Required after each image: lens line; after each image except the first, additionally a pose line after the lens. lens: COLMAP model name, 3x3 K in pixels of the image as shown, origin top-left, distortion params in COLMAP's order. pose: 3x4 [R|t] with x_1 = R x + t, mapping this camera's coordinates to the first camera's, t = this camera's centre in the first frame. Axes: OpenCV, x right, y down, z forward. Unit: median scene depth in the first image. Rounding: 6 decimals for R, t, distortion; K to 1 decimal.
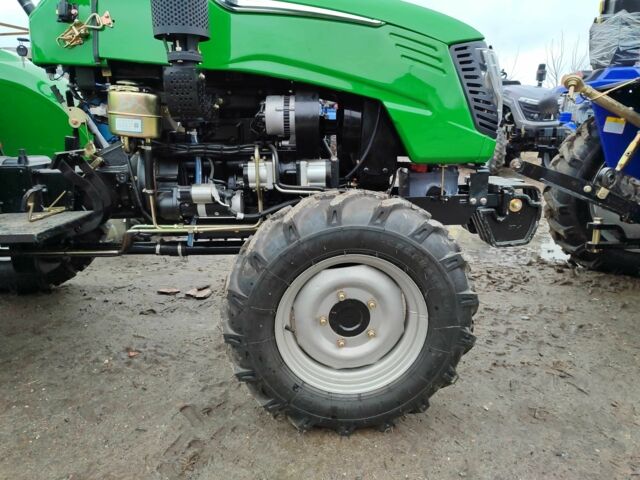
lens RADIAL K [[433.9, 0, 322.2], [0, 433.9, 241.3], [0, 0, 1]] dist [-0.000401, -0.000333]
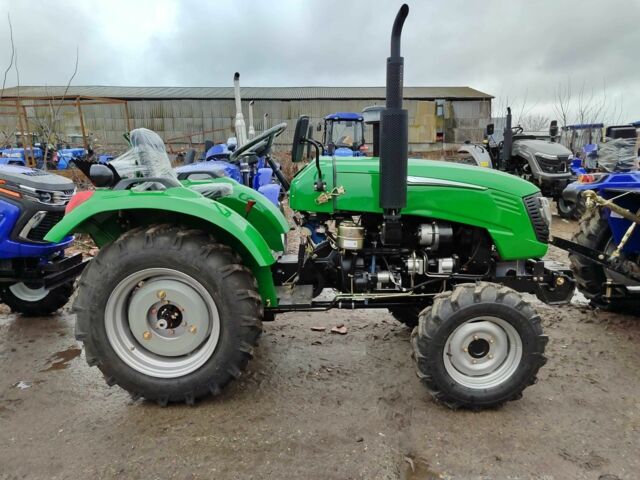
lens RADIAL K [[433.9, 0, 317.5], [0, 433.9, 238.4], [0, 0, 1]] dist [-0.000401, -0.000333]
pose [[0.999614, -0.007461, -0.026779, -0.497467], [0.005810, 0.998108, -0.061209, -0.161862], [0.027185, 0.061030, 0.997766, -0.797783]]
